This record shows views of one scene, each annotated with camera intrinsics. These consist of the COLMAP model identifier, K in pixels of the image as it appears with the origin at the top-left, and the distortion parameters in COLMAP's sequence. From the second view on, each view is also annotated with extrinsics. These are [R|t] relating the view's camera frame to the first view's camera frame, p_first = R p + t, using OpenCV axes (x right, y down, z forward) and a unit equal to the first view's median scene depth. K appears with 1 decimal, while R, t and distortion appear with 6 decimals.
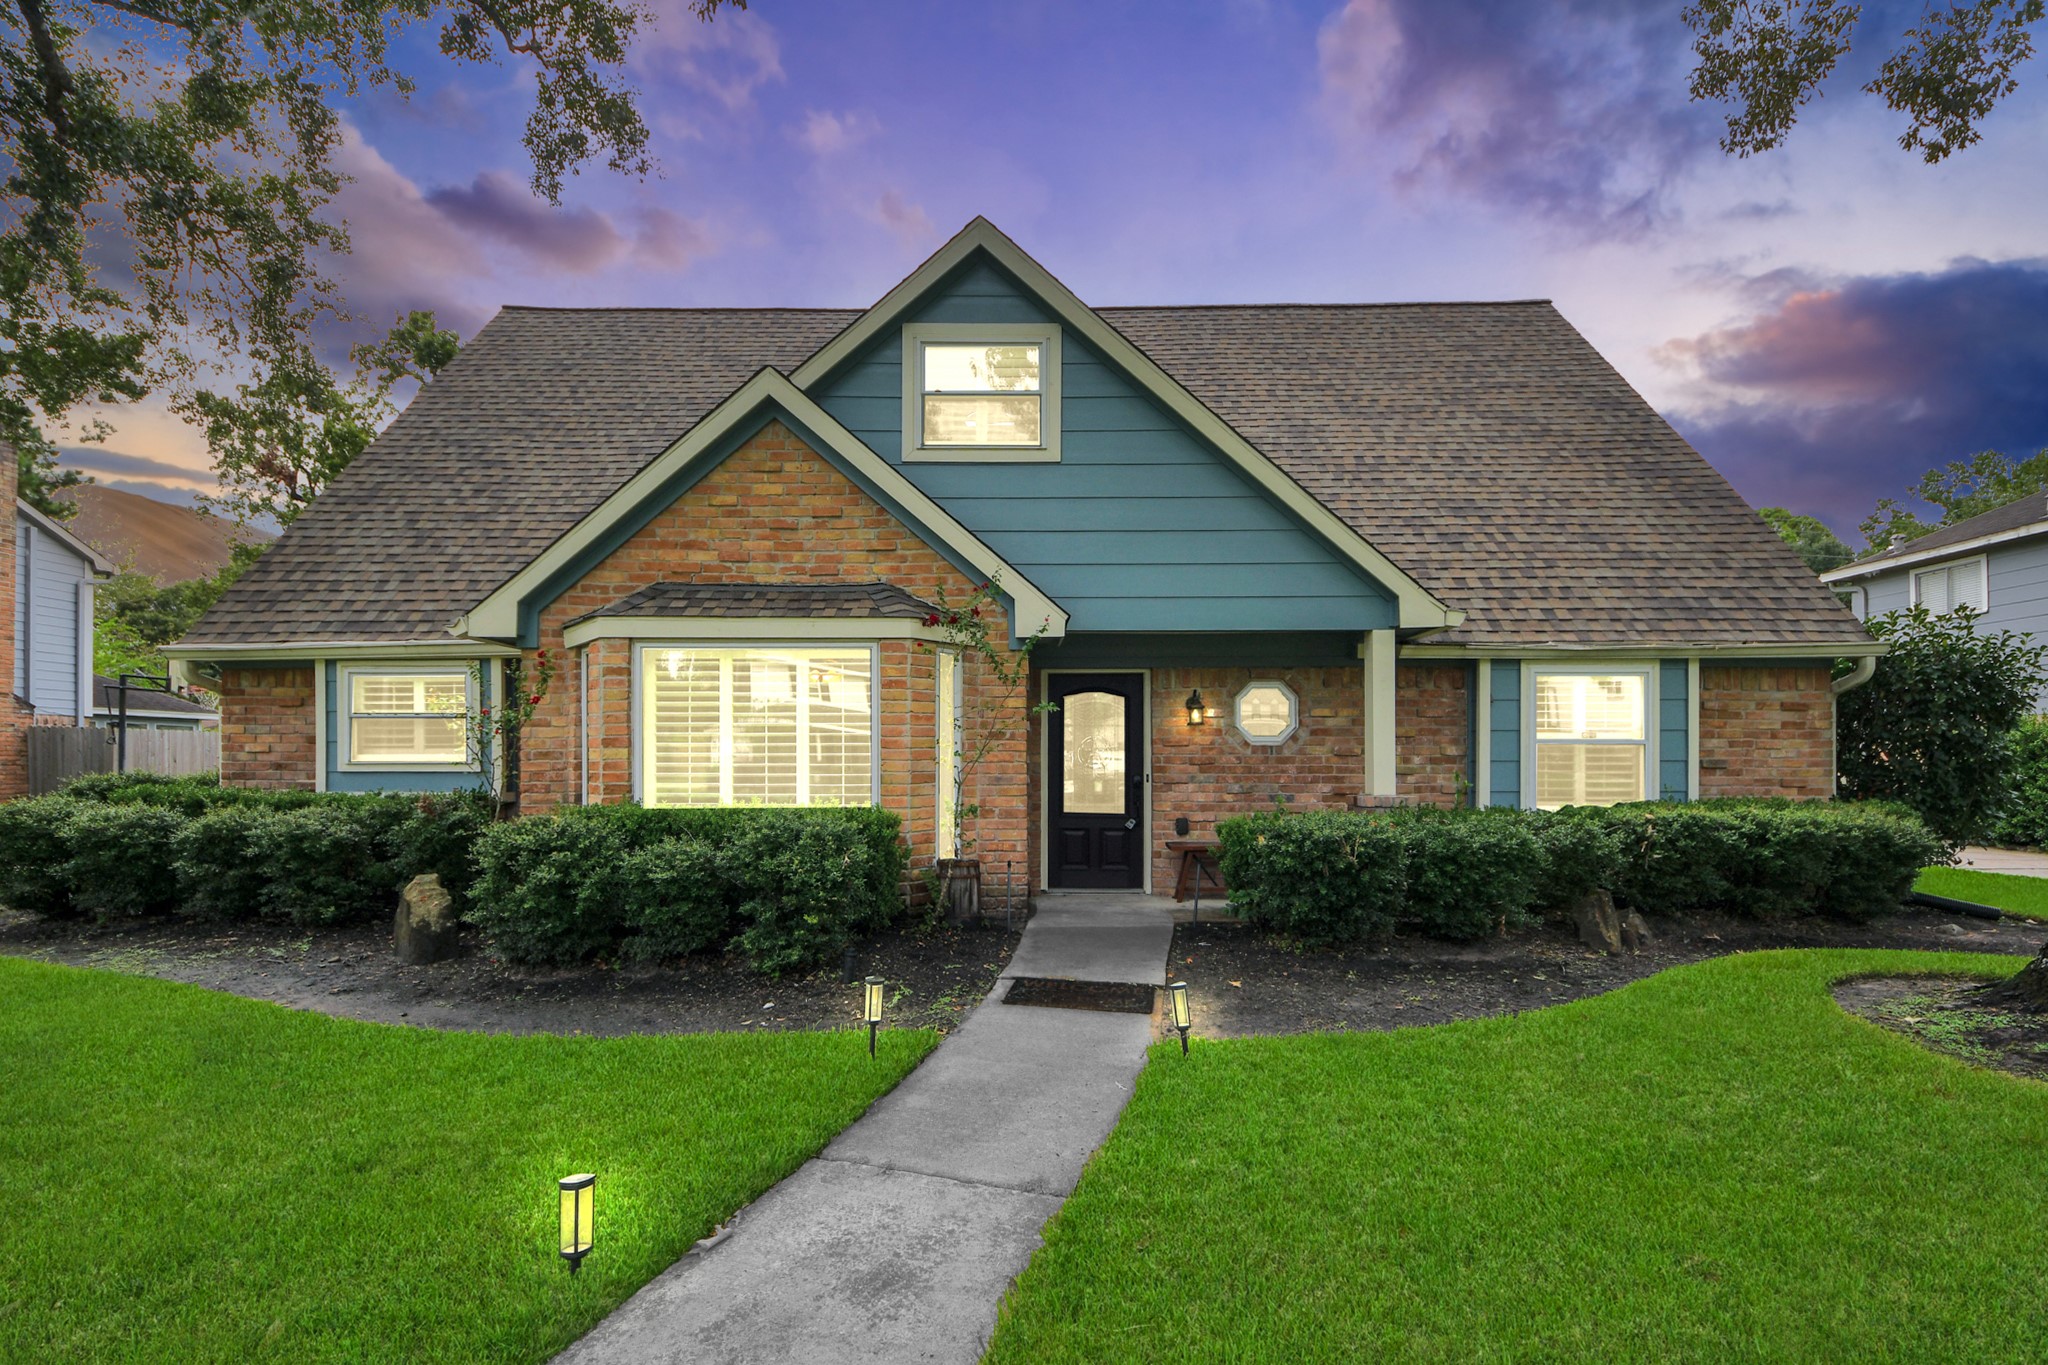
lens RADIAL K [[877.5, 0, 956.8], [0, 877.5, 761.4], [0, 0, 1]] dist [0.007974, -0.008880]
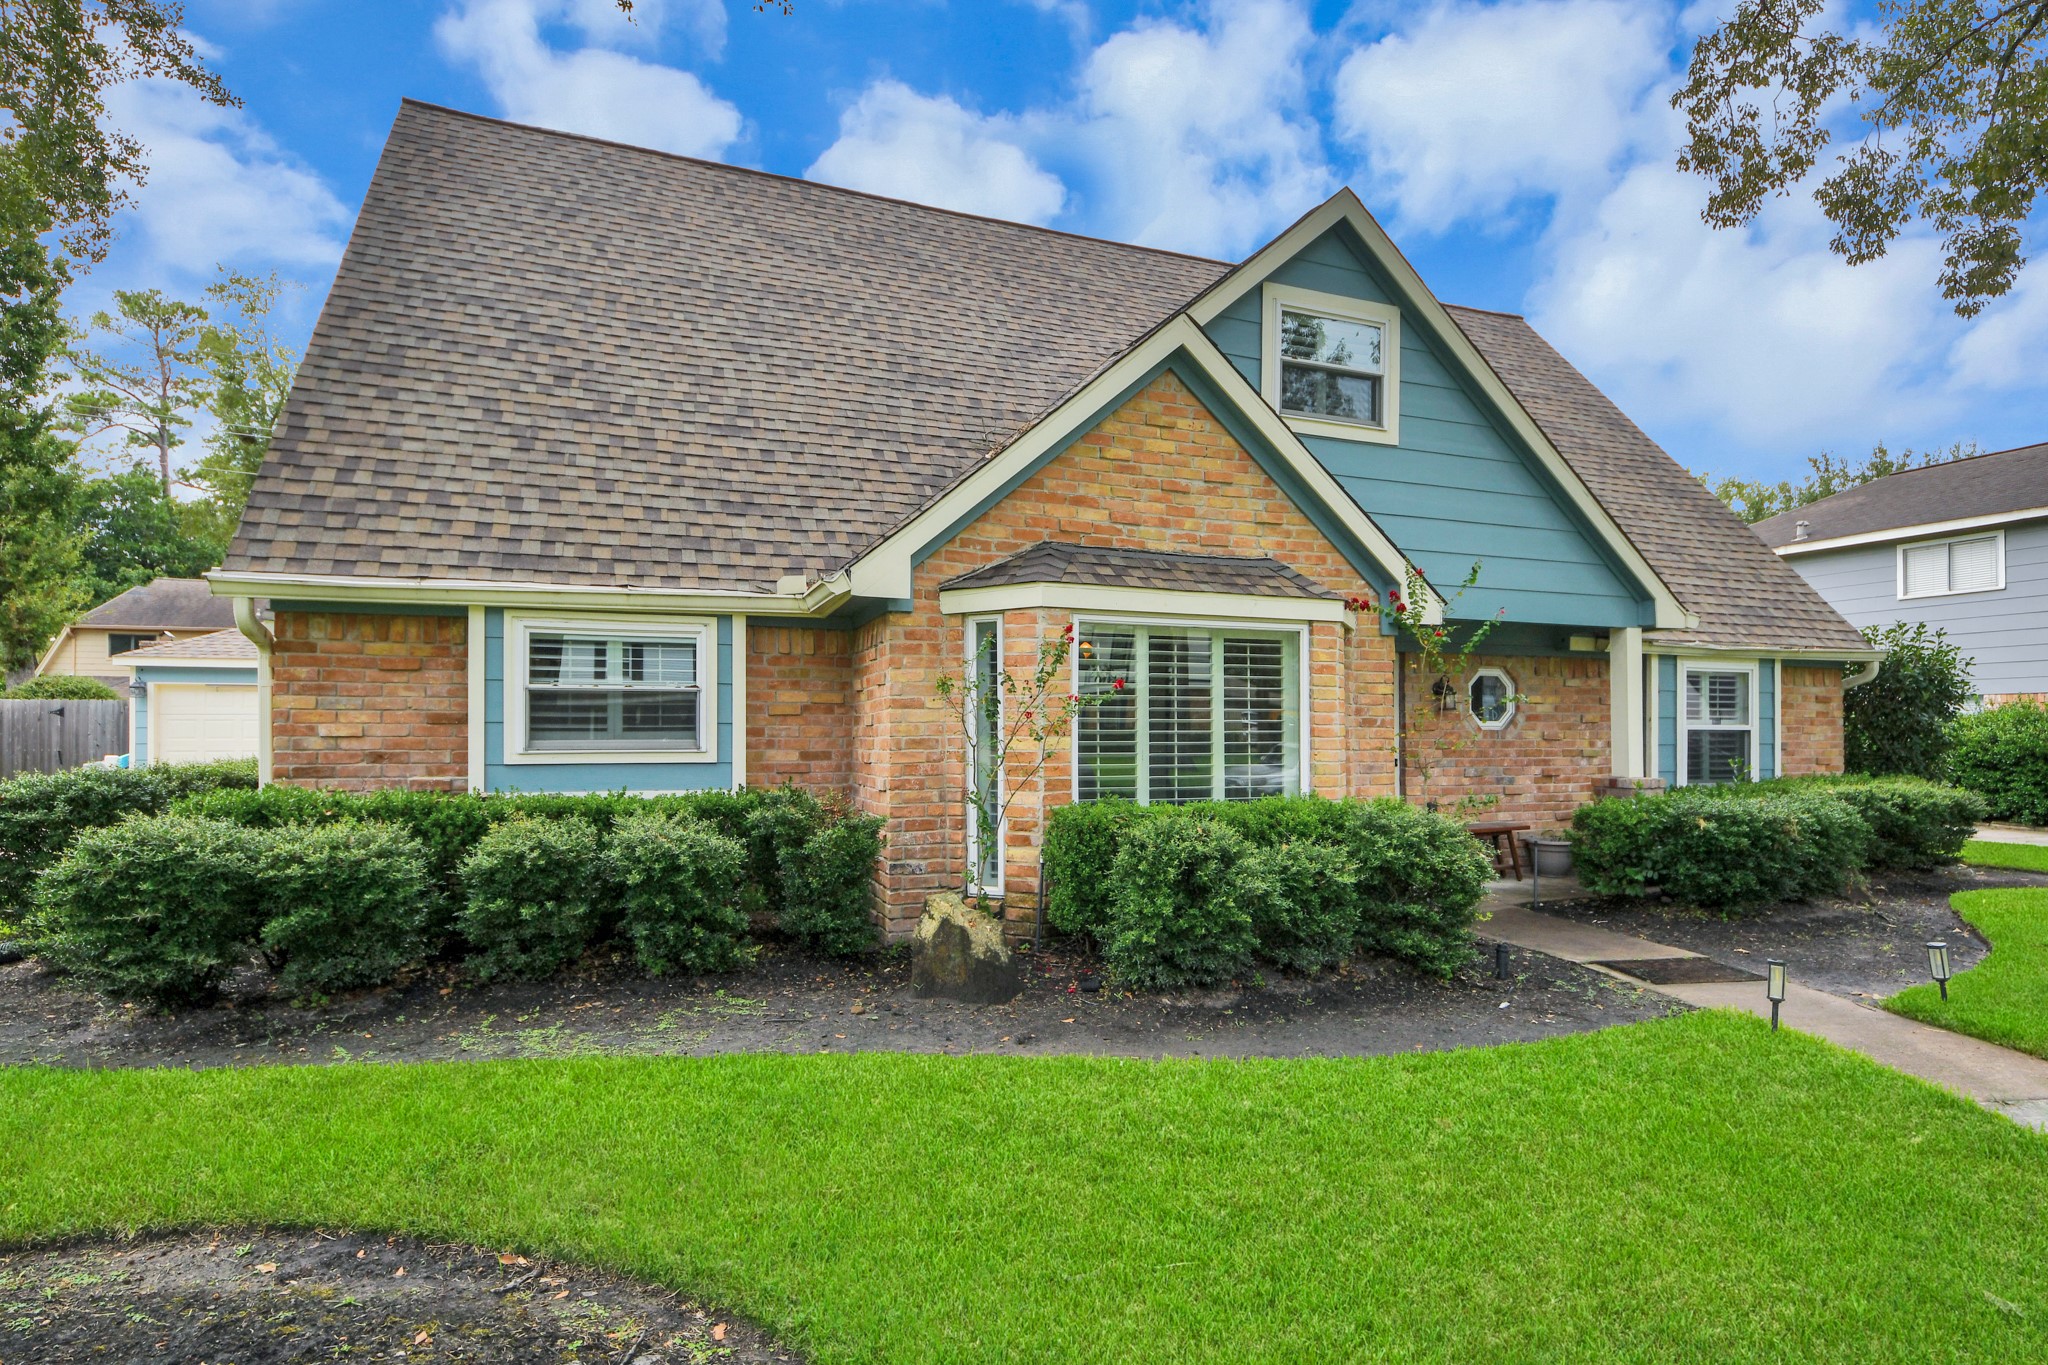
lens RADIAL K [[1073.9, 0, 982.1], [0, 1073.9, 716.3], [0, 0, 1]] dist [0.002427, -0.013101]
pose [[0.926908, 0.006139, 0.375238, -0.780322], [-0.001610, 0.999922, -0.012382, -0.020372], [-0.375285, 0.010873, 0.926846, 0.056579]]
